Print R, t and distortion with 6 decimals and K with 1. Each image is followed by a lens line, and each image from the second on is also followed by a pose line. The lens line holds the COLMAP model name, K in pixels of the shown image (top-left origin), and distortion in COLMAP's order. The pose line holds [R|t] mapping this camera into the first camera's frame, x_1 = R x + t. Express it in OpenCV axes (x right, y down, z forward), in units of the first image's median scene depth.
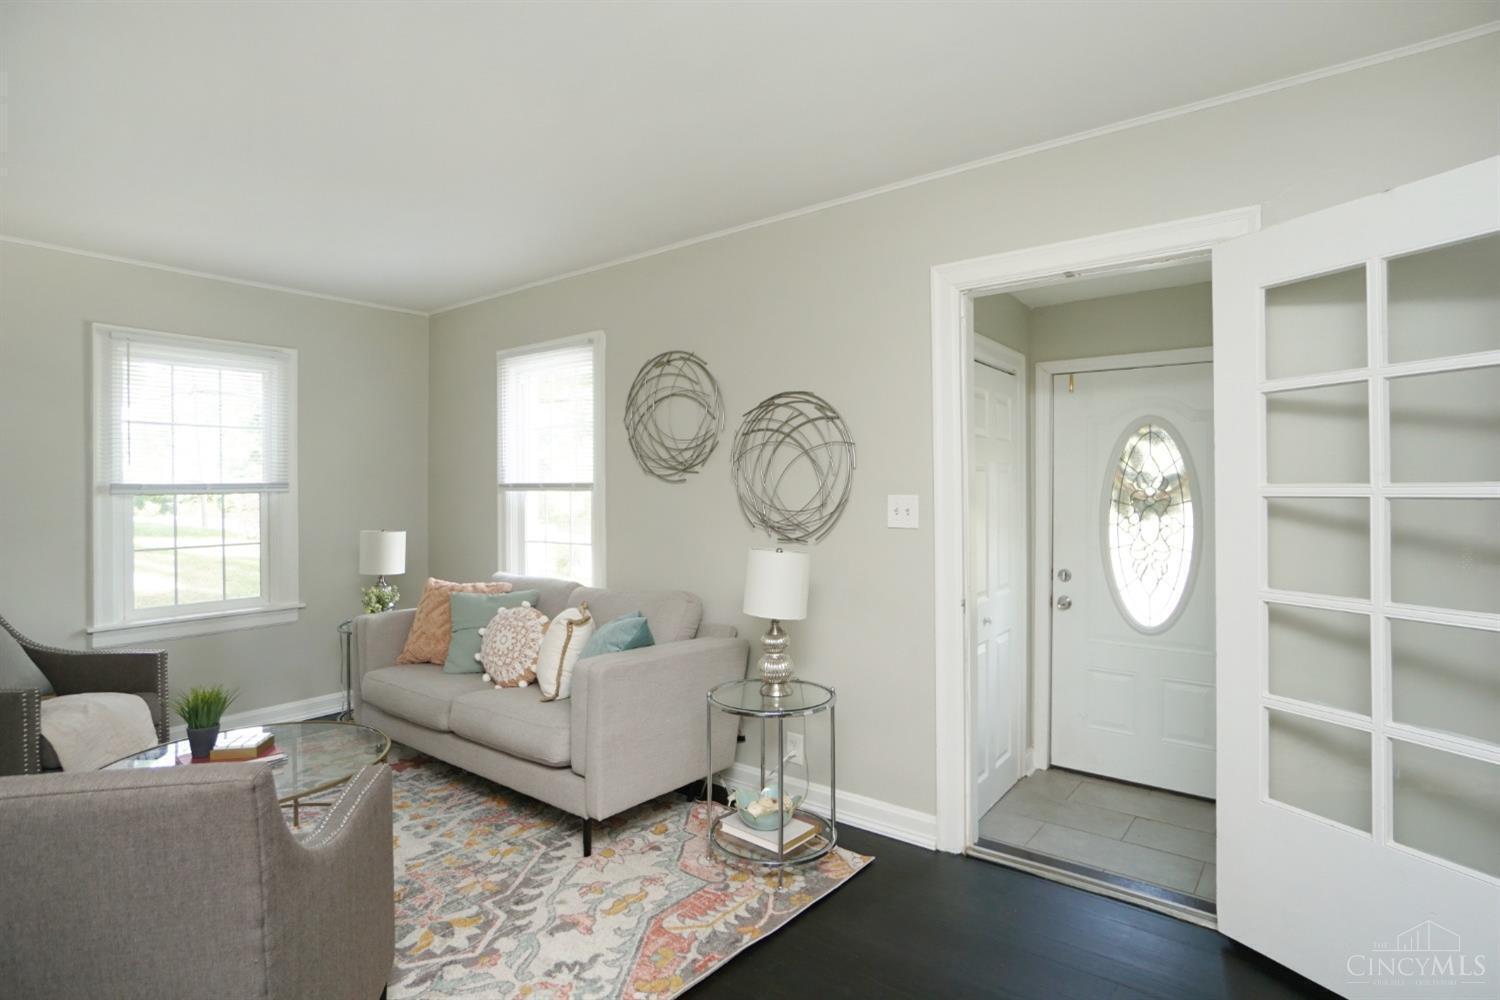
lens RADIAL K [[792.9, 0, 741.5], [0, 792.9, 485.7], [0, 0, 1]] dist [-0.049473, 0.025866]
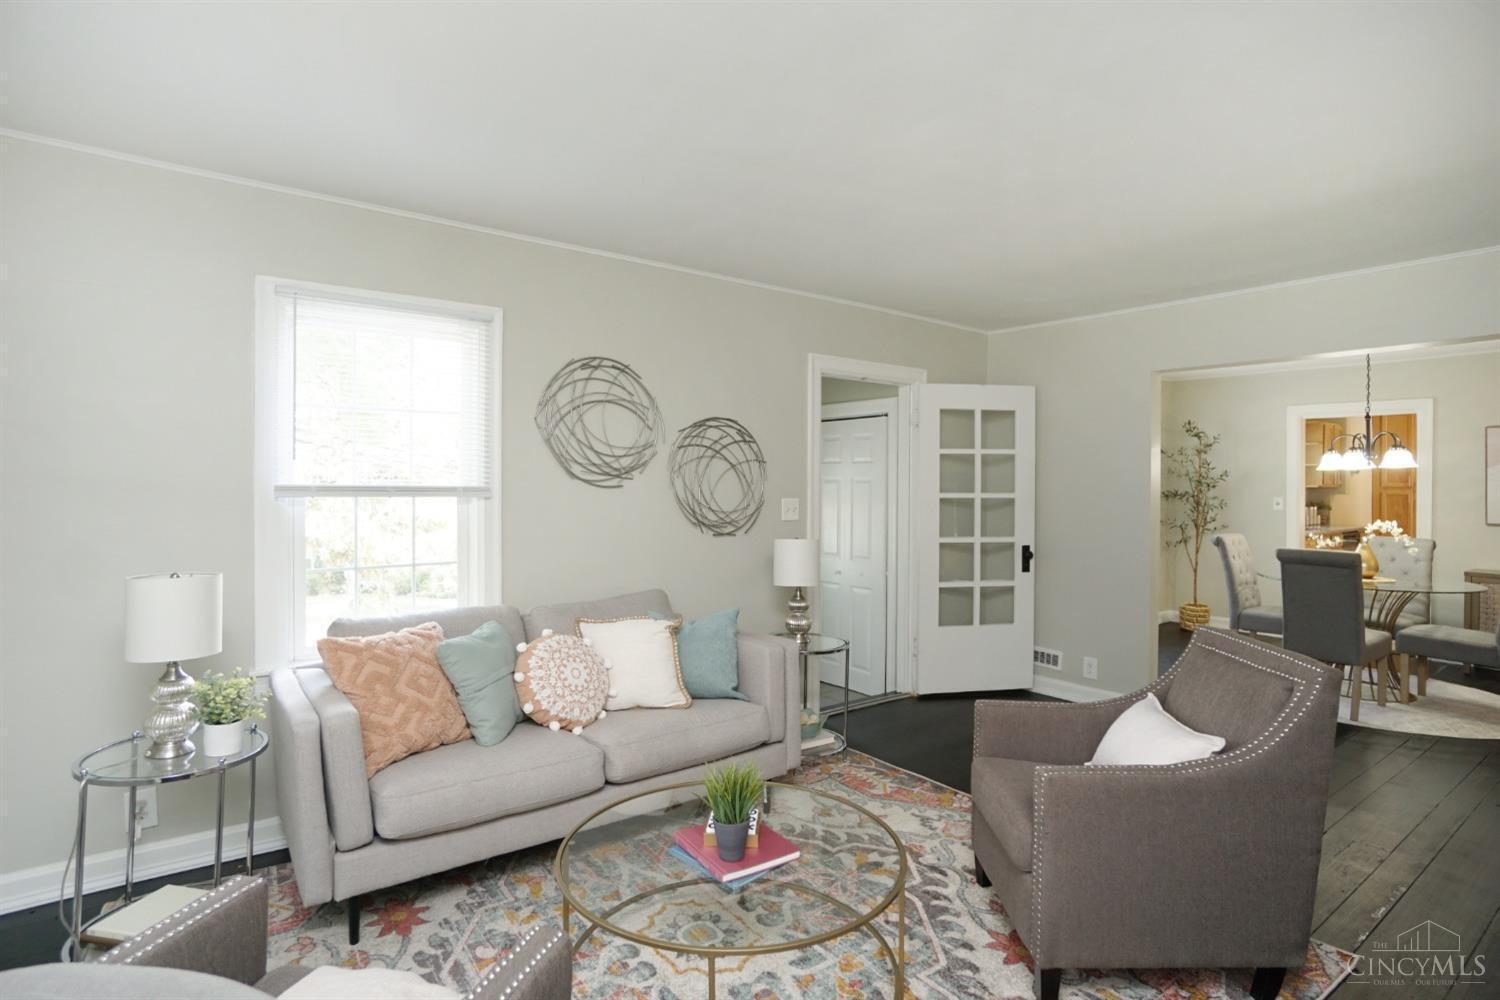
lens RADIAL K [[806.1, 0, 751.7], [0, 806.1, 481.2], [0, 0, 1]] dist [-0.053138, 0.028662]
pose [[0.219835, 0.004855, 0.975525, -1.099238], [-0.014735, 0.999890, -0.001655, -0.014100], [-0.975426, -0.014011, 0.219882, 0.619576]]
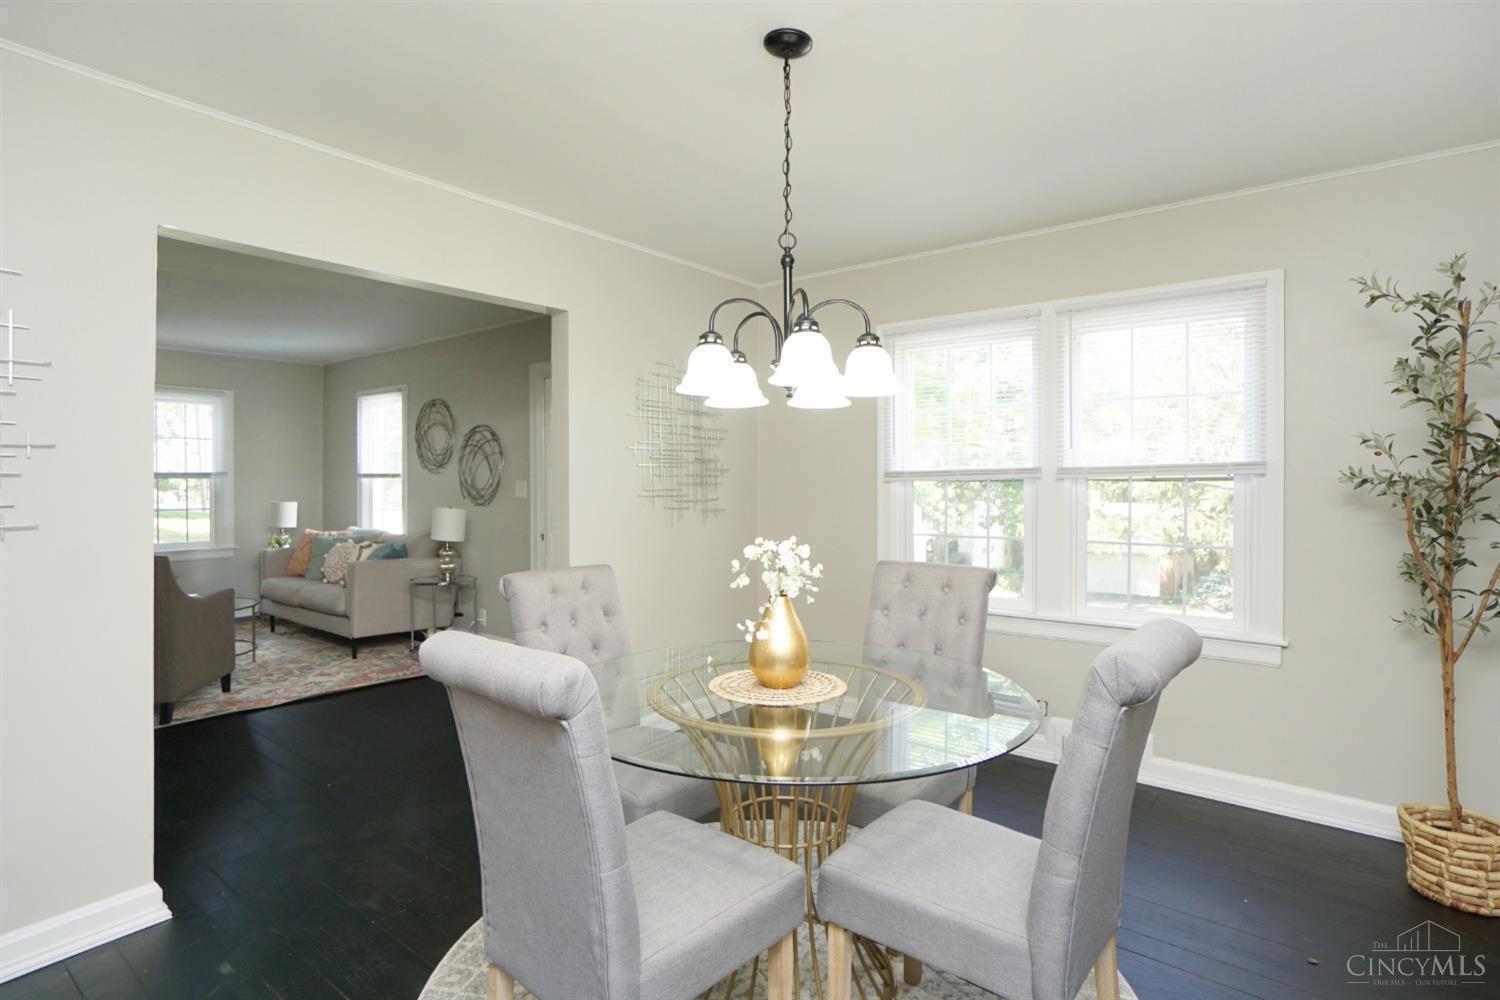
lens RADIAL K [[792.9, 0, 741.5], [0, 792.9, 485.7], [0, 0, 1]] dist [-0.049473, 0.025866]
pose [[0.999970, 0.006971, -0.003477, 0.634069], [-0.006934, 0.999919, 0.010630, -0.000075], [0.003551, -0.010606, 0.999937, -0.792865]]
